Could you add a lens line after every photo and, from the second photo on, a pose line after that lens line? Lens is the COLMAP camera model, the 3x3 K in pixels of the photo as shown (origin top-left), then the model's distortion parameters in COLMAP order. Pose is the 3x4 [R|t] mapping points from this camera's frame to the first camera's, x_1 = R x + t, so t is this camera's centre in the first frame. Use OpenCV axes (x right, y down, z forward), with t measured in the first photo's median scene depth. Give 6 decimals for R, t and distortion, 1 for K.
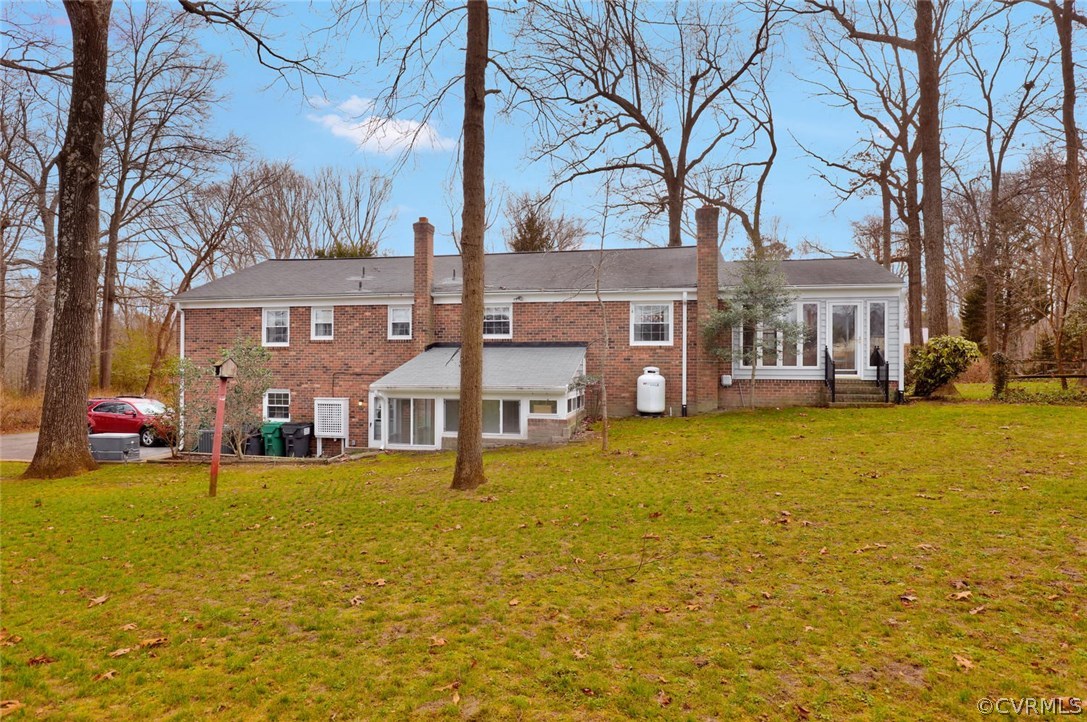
lens RADIAL K [[552.1, 0, 550.7], [0, 552.1, 364.1], [0, 0, 1]] dist [-0.016579, 0.002414]
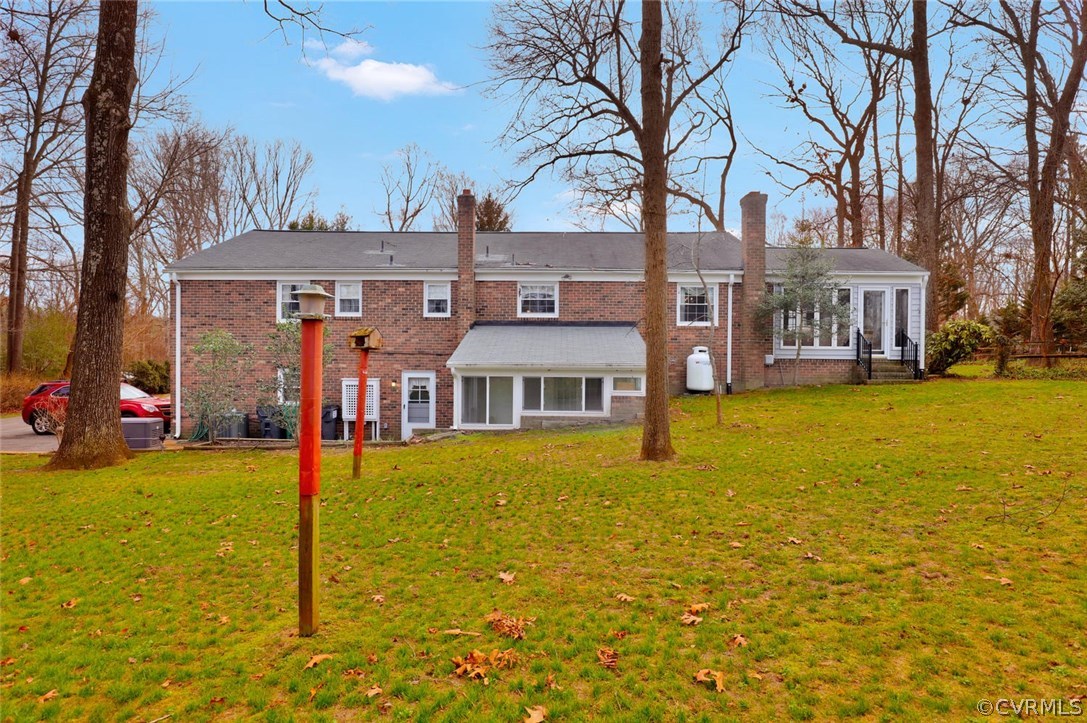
lens RADIAL K [[552.1, 0, 547.1], [0, 552.1, 361.1], [0, 0, 1]] dist [-0.016579, 0.002414]
pose [[0.987808, 0.001984, 0.155663, -0.258947], [-0.004604, 0.999854, 0.016476, 0.016678], [-0.155608, -0.016992, 0.987673, 0.026437]]
